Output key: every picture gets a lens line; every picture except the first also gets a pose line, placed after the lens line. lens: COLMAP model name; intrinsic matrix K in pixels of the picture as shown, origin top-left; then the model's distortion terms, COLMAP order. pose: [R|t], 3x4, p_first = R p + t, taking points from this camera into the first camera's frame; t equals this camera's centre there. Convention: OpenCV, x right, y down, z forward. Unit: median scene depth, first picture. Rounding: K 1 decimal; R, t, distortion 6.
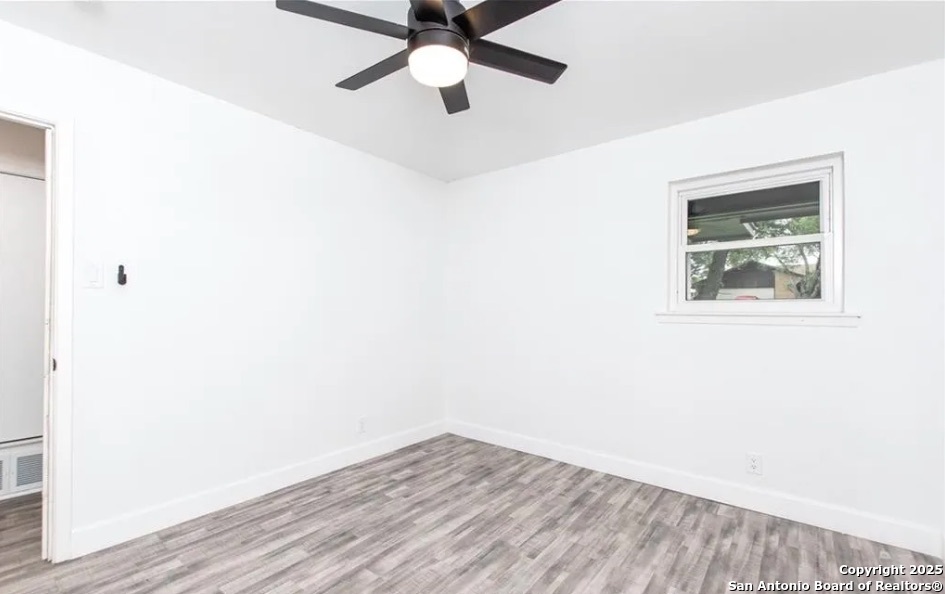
lens RADIAL K [[418.4, 0, 466.0], [0, 418.4, 299.9], [0, 0, 1]] dist [0.003041, -0.000407]
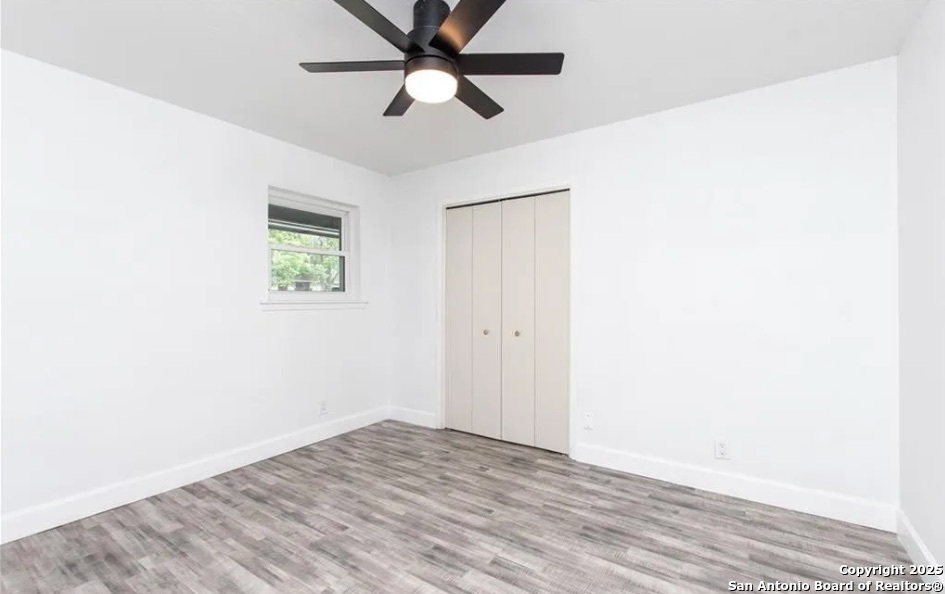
lens RADIAL K [[418.4, 0, 464.1], [0, 418.4, 301.1], [0, 0, 1]] dist [0.003041, -0.000407]
pose [[-0.075147, -0.008912, 0.997133, -0.770958], [-0.022138, 0.999729, 0.007267, 0.009484], [-0.996927, -0.021528, -0.075323, 0.645506]]
